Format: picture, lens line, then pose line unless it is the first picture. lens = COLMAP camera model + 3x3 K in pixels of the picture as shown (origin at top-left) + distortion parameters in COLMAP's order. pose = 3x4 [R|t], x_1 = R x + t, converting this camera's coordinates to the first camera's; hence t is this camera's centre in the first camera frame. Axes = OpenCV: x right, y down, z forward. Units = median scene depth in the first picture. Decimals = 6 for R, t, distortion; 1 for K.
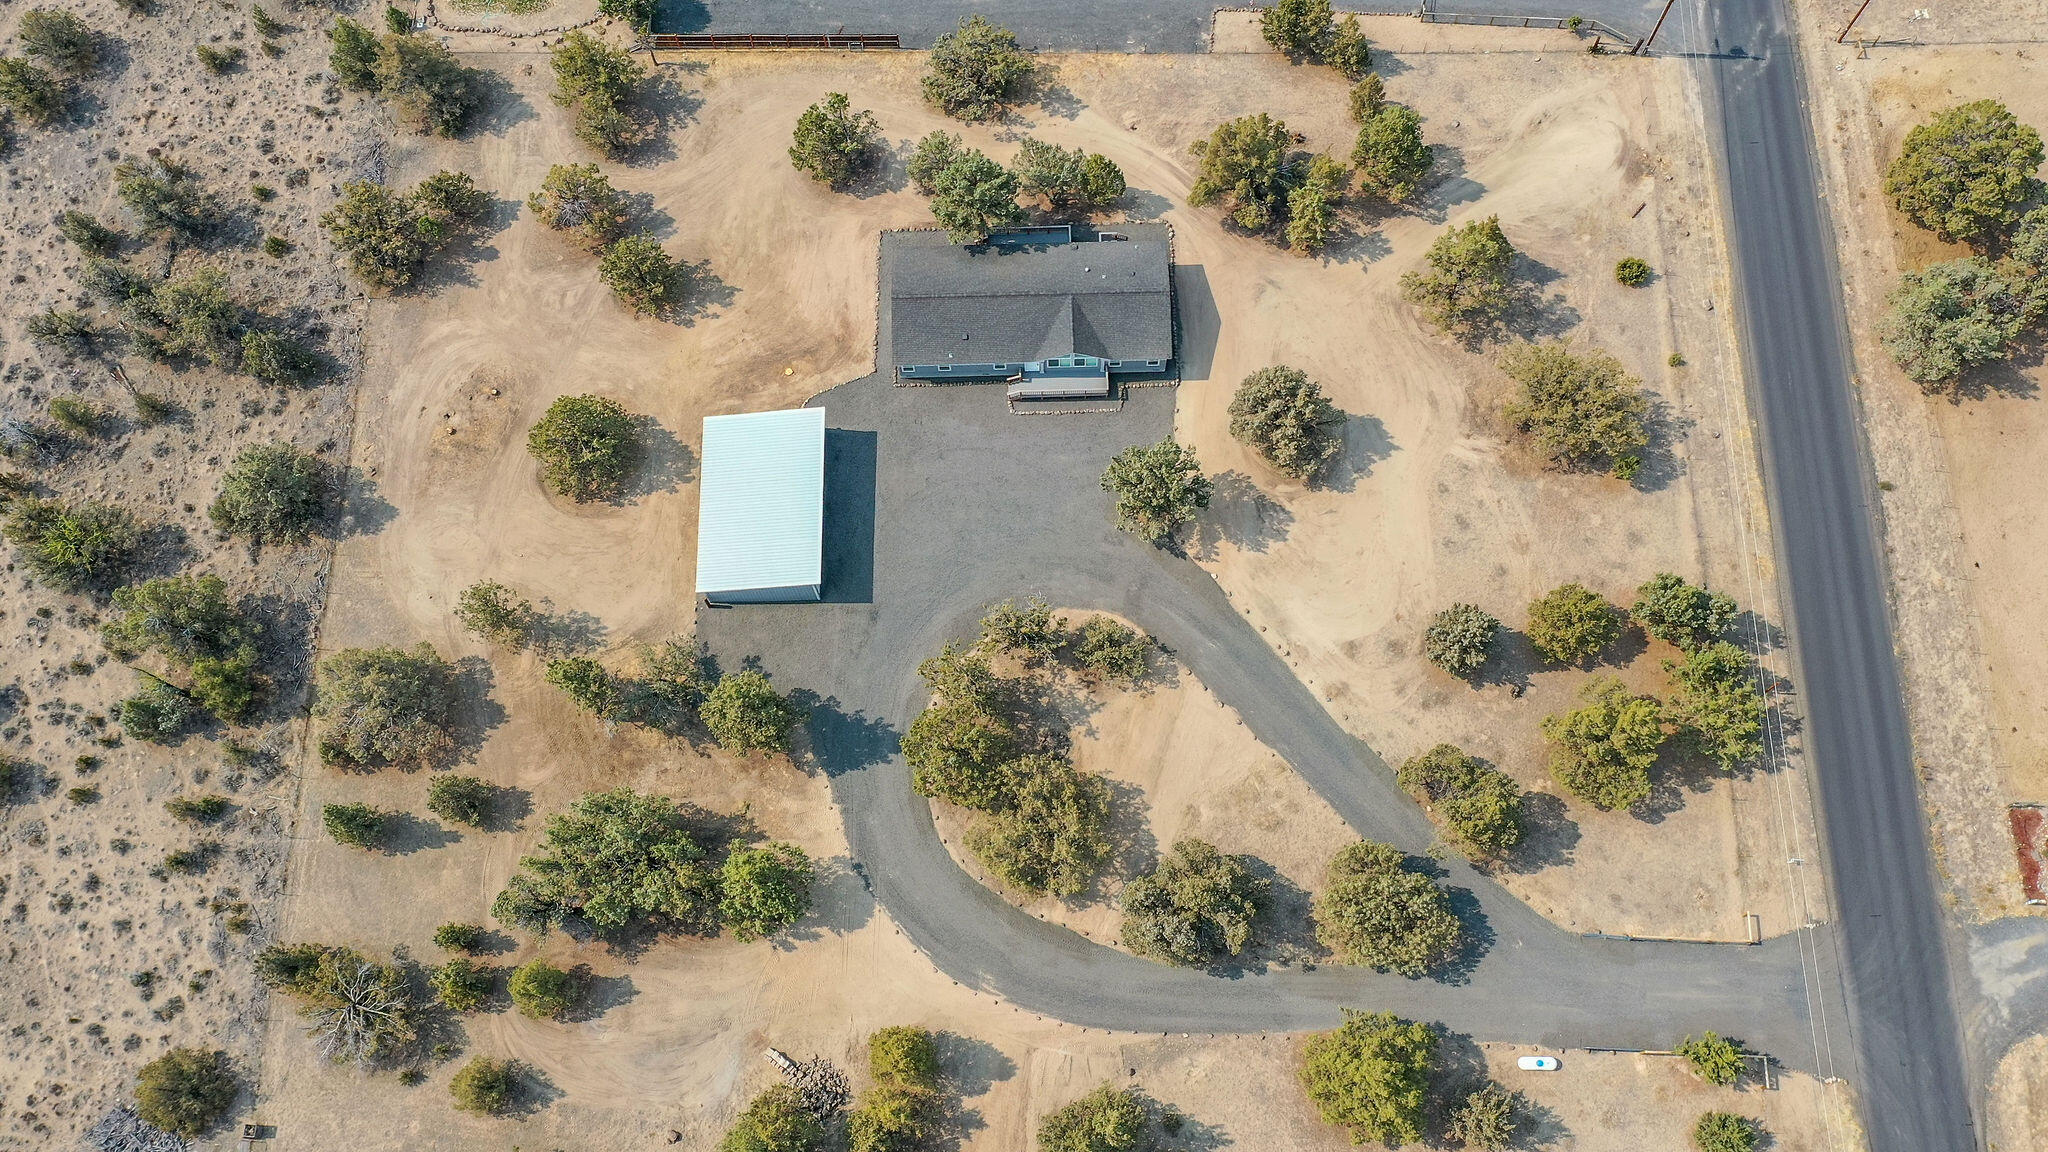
lens RADIAL K [[1620.1, 0, 1030.4], [0, 1620.1, 570.9], [0, 0, 1]] dist [0.003612, 0.005081]
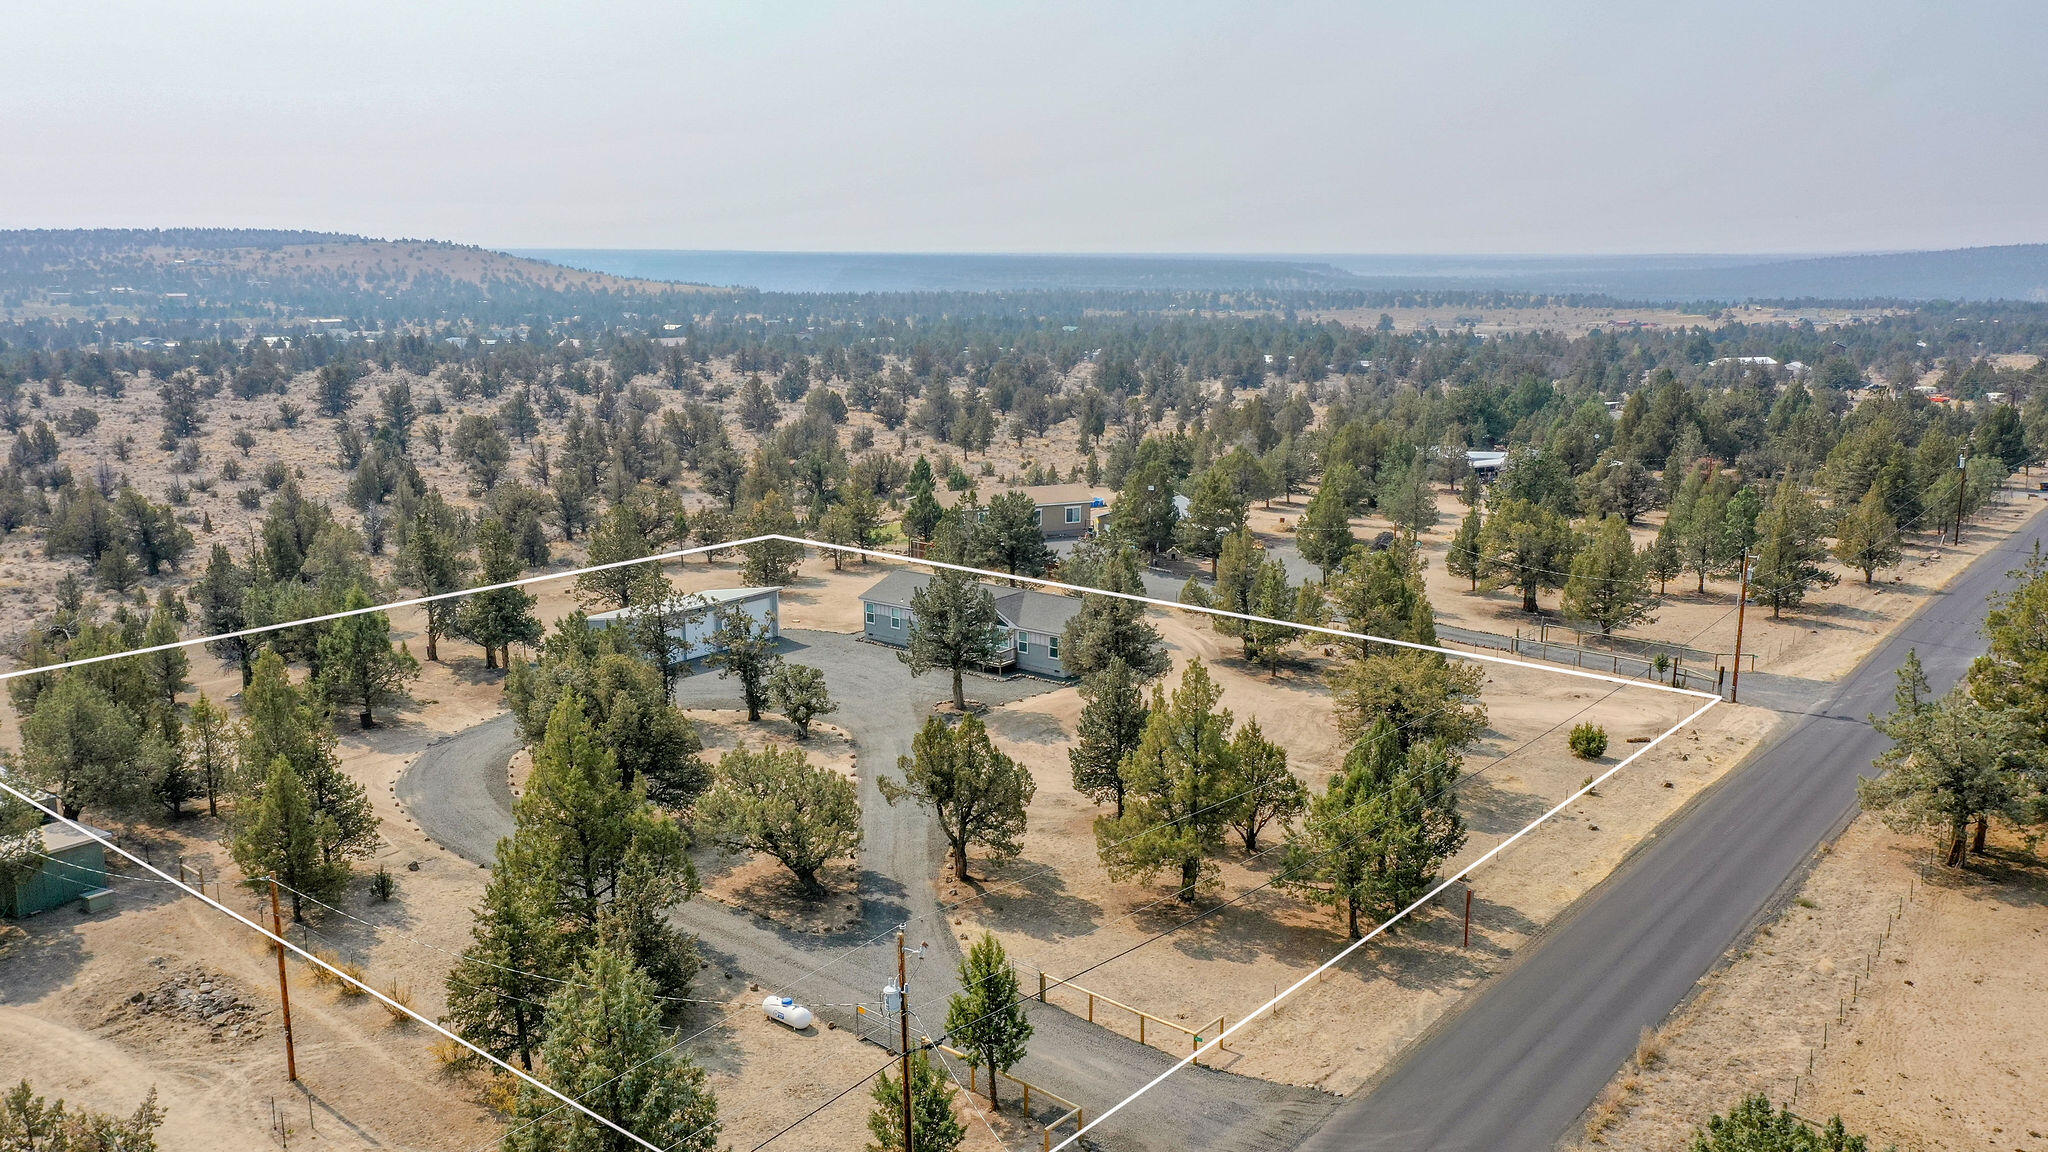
lens RADIAL K [[1620.1, 0, 1030.5], [0, 1620.1, 582.8], [0, 0, 1]] dist [0.003612, 0.005081]
pose [[0.782876, 0.138411, -0.606587, 0.663120], [-0.599156, 0.430471, -0.675060, 0.534464], [0.167682, 0.891929, 0.419935, 0.543470]]
